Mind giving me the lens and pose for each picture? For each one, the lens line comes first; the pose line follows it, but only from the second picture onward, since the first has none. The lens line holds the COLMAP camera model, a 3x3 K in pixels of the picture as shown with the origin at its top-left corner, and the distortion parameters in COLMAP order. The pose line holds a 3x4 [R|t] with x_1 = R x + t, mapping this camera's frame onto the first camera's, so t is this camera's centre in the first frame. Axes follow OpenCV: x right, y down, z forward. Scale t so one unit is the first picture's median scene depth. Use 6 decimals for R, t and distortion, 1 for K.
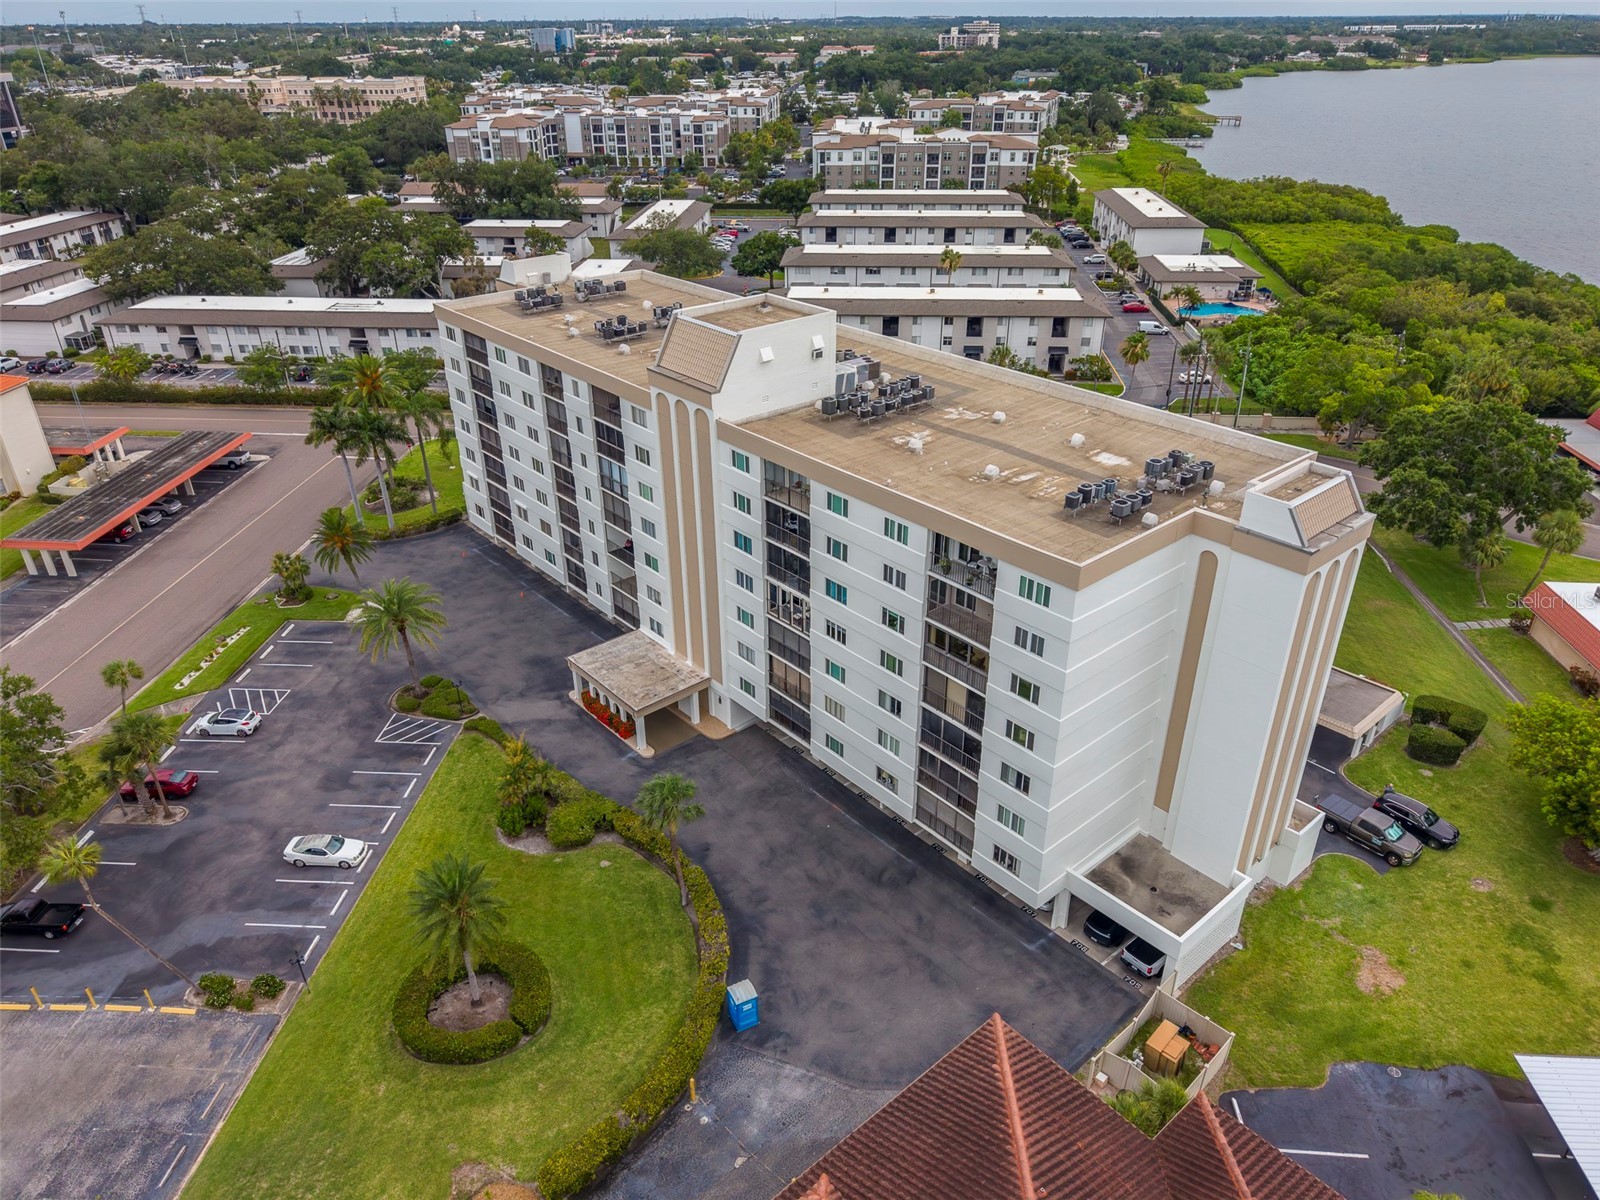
lens RADIAL K [[1068.2, 0, 800.0], [0, 1068.2, 600.0], [0, 0, 1]] dist [0.026248, -0.022223]
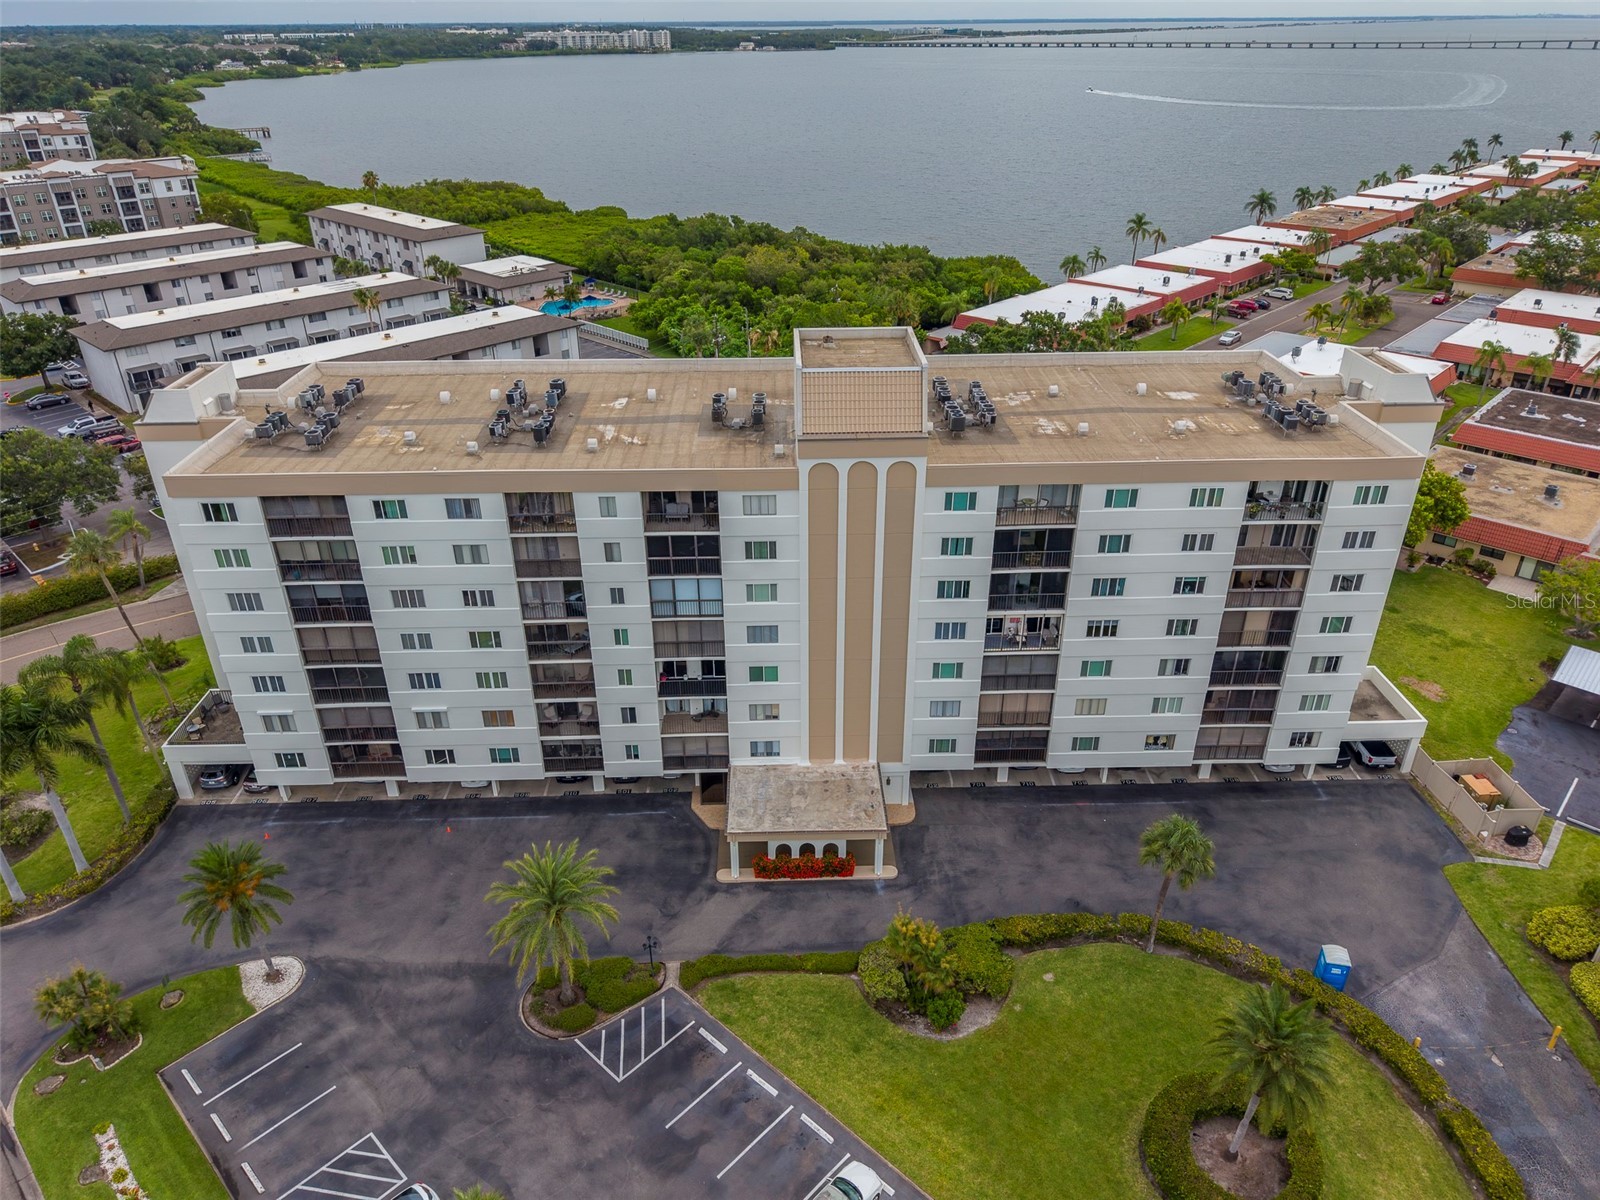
lens RADIAL K [[1068.2, 0, 800.0], [0, 1068.2, 600.0], [0, 0, 1]] dist [0.026248, -0.022223]
pose [[0.635213, -0.366649, 0.679760, -0.334884], [0.371323, 0.916718, 0.147470, -0.101136], [-0.677218, 0.158735, 0.718456, 0.197578]]
